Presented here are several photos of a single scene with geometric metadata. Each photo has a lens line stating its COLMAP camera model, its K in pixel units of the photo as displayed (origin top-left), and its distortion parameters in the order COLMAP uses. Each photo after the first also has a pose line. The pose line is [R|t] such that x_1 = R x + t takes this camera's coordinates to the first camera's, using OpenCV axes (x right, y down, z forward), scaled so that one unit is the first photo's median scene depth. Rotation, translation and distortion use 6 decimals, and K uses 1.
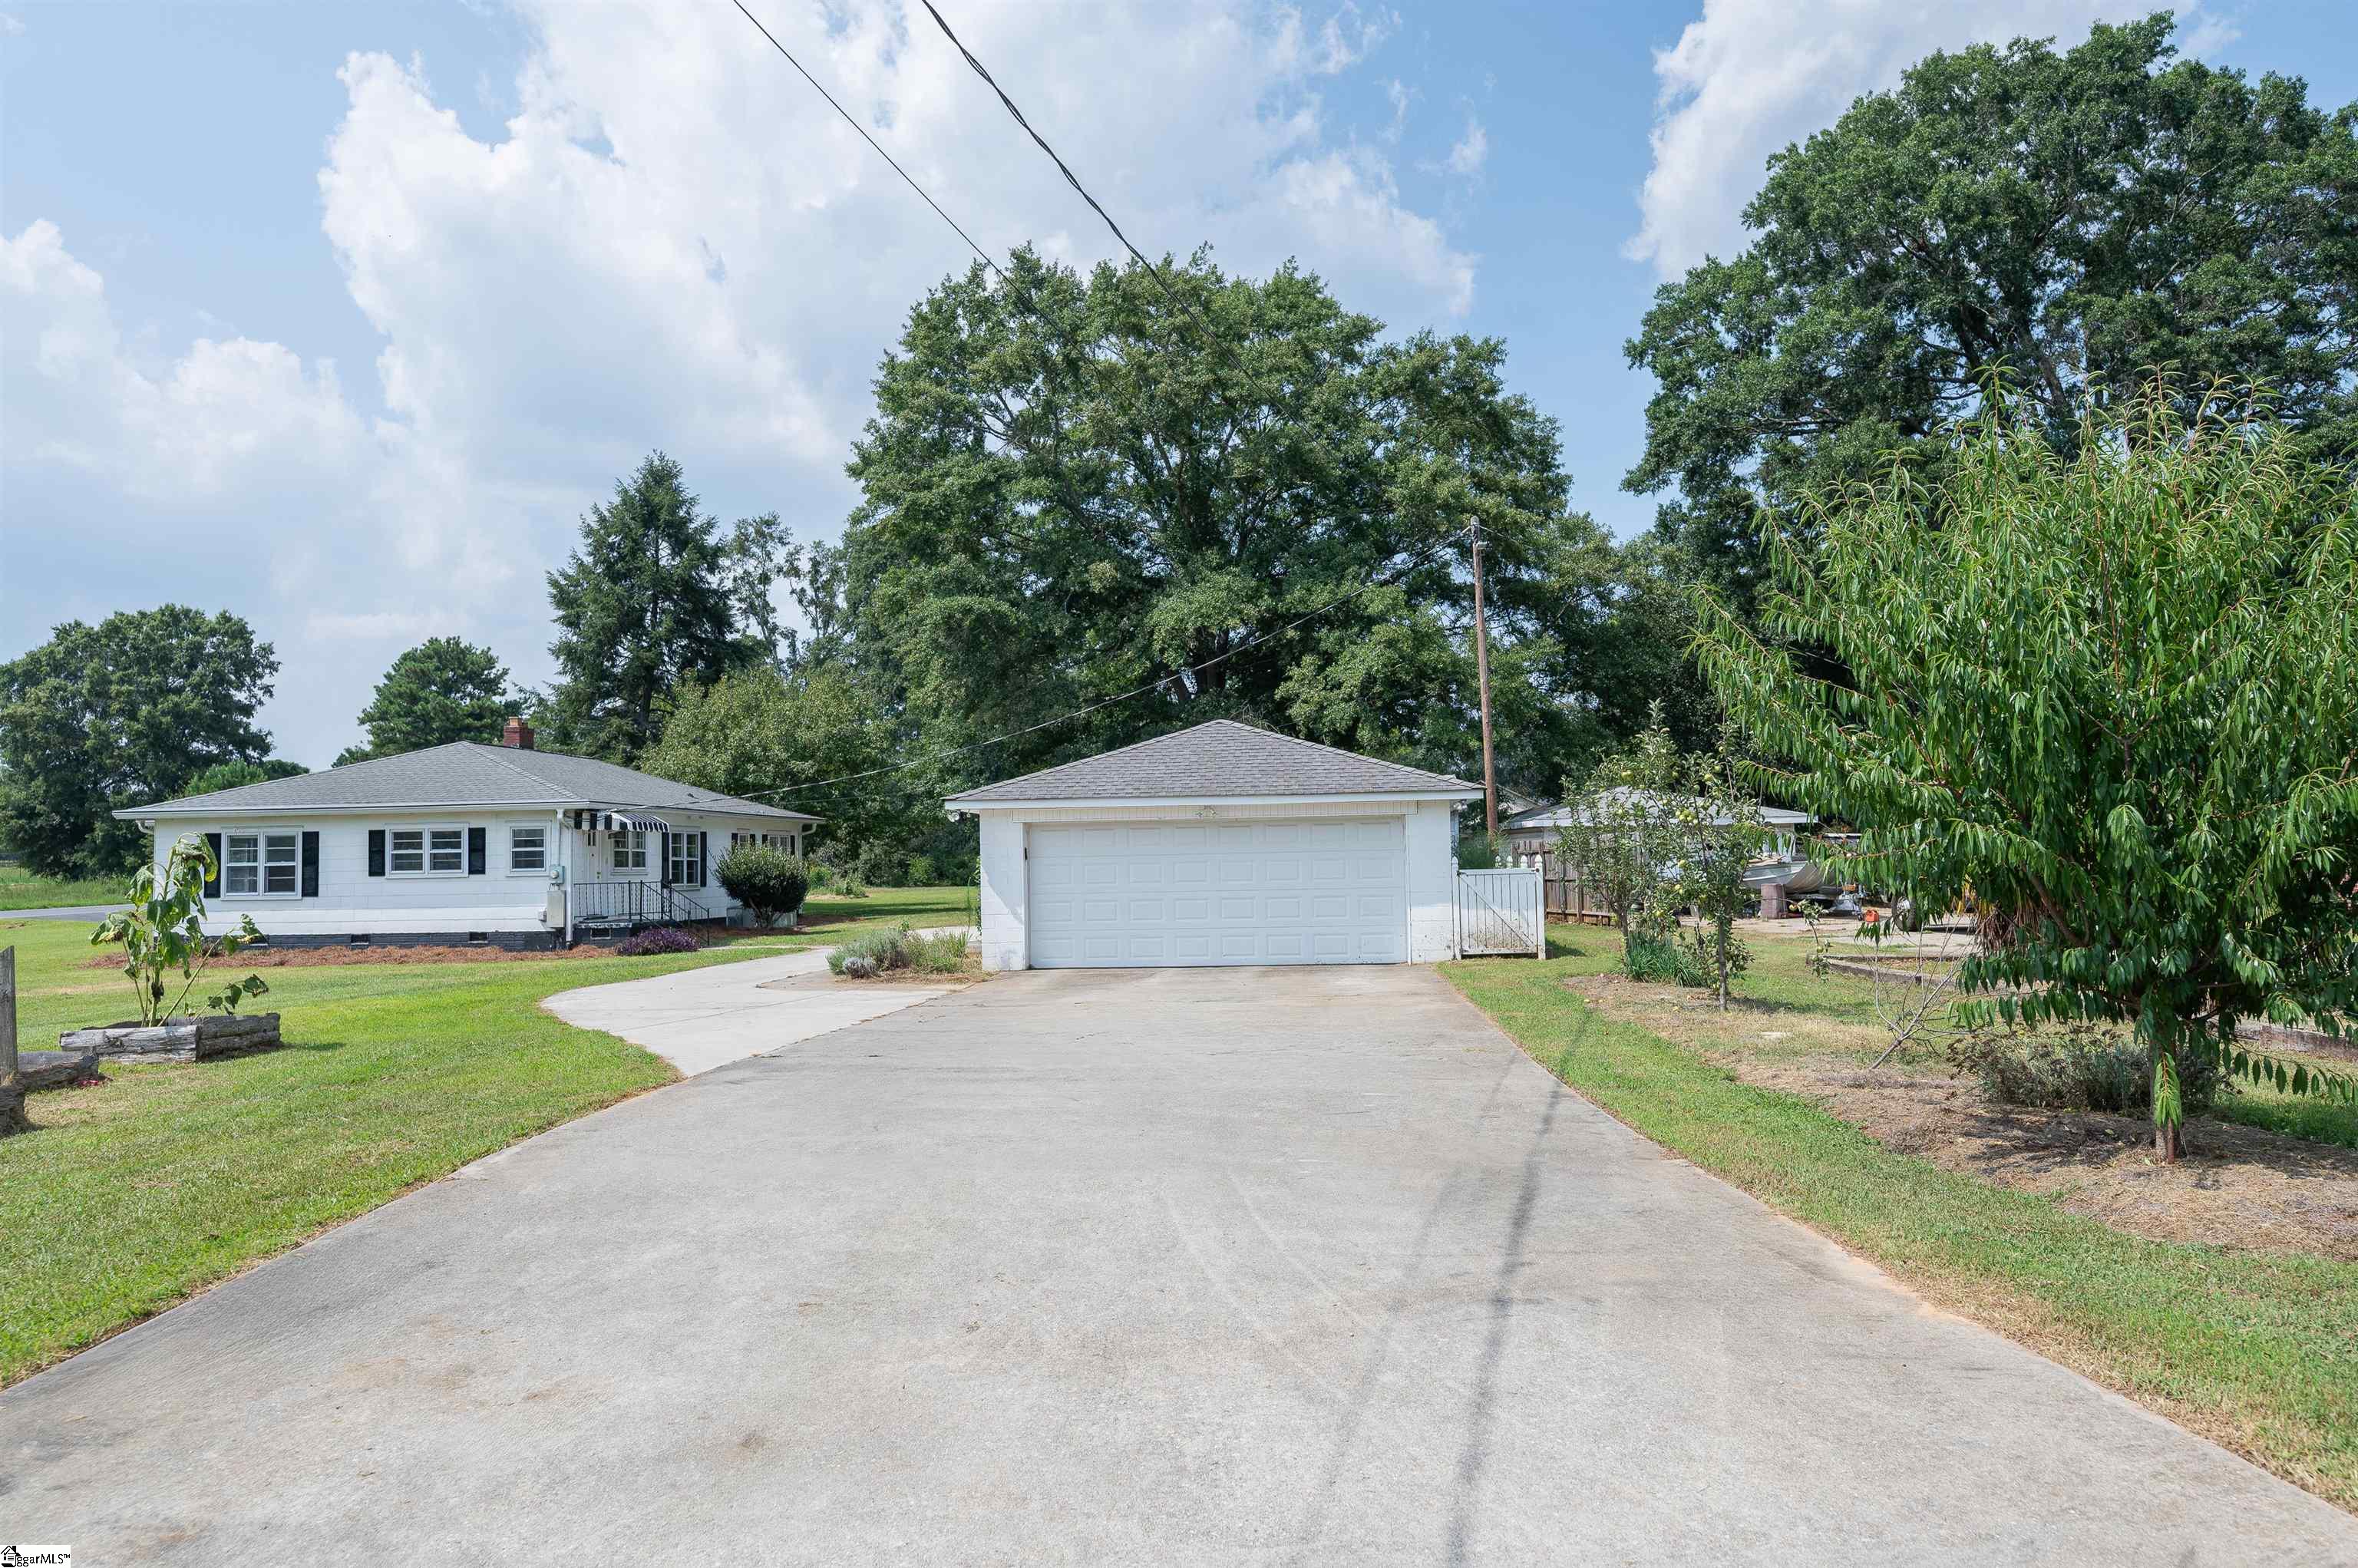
lens RADIAL K [[1626.1, 0, 1179.0], [0, 1626.1, 784.0], [0, 0, 1]] dist [-0.006298, -0.002539]
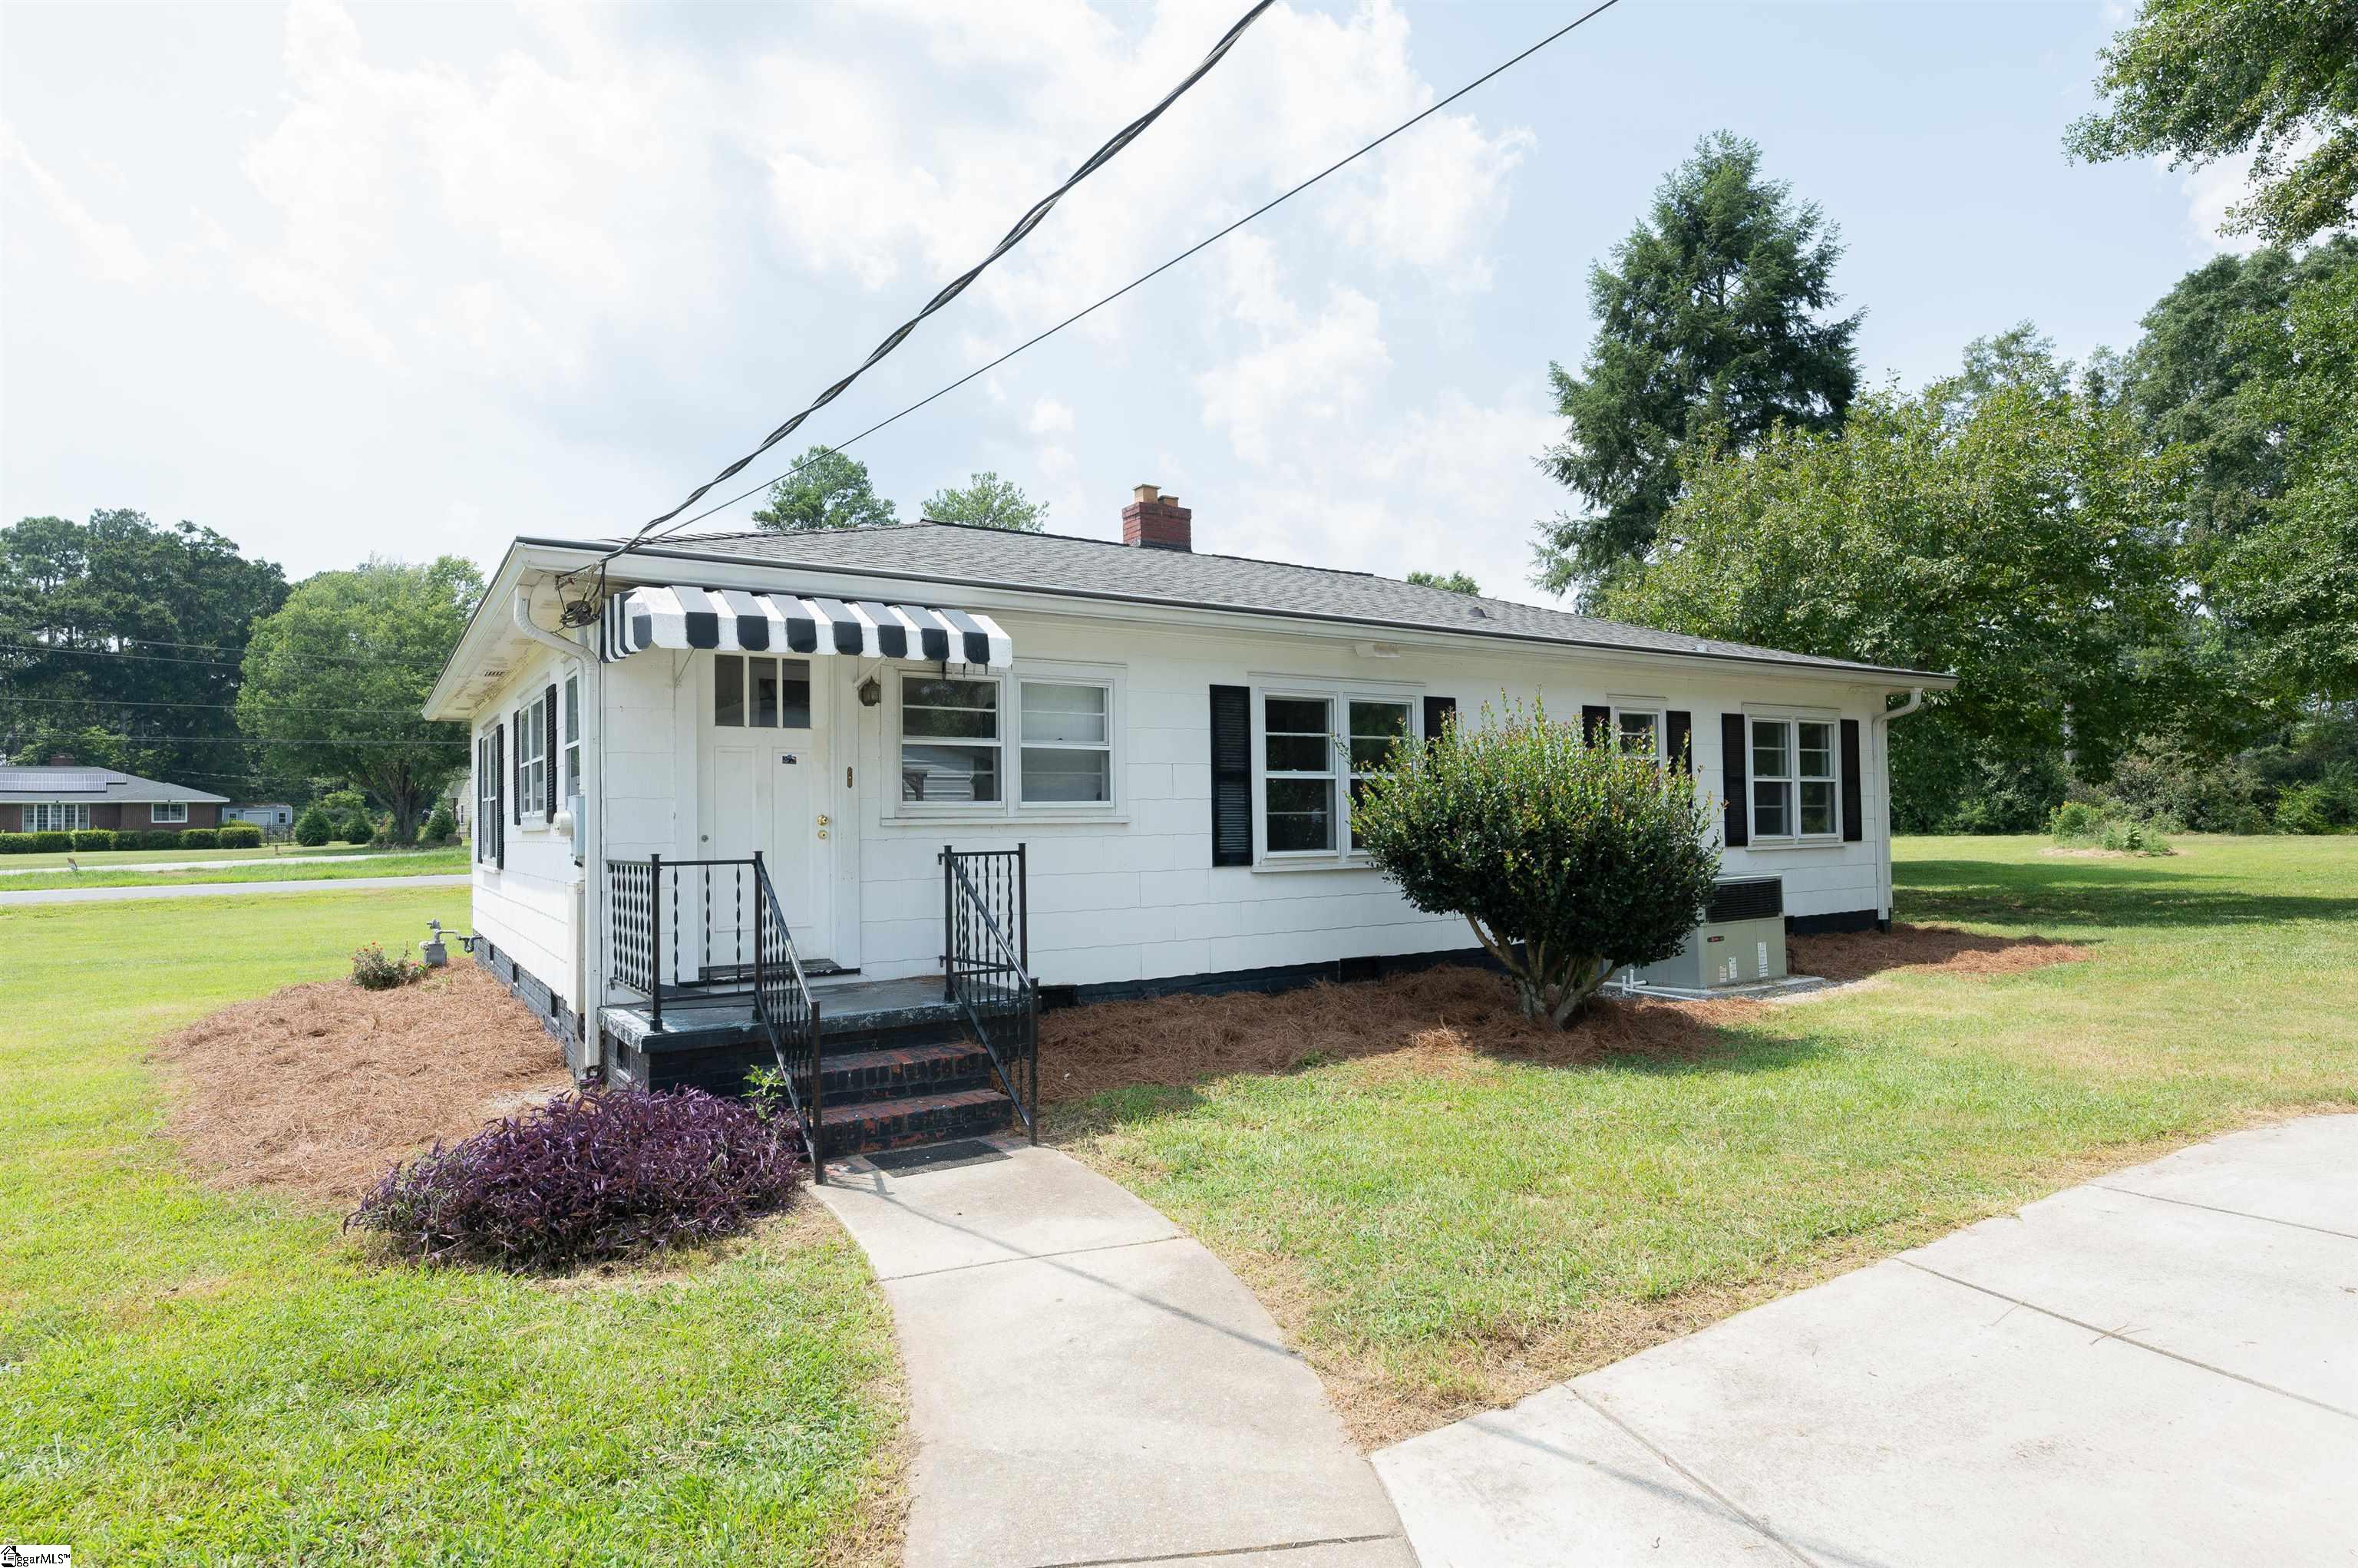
lens RADIAL K [[1277.1, 0, 1179.0], [0, 1277.1, 784.0], [0, 0, 1]] dist [-0.002929, -0.000370]
pose [[0.636202, -0.019526, -0.771275, -0.110886], [0.046996, 0.998804, 0.013479, 0.036400], [0.770090, -0.044822, 0.636359, 0.704922]]
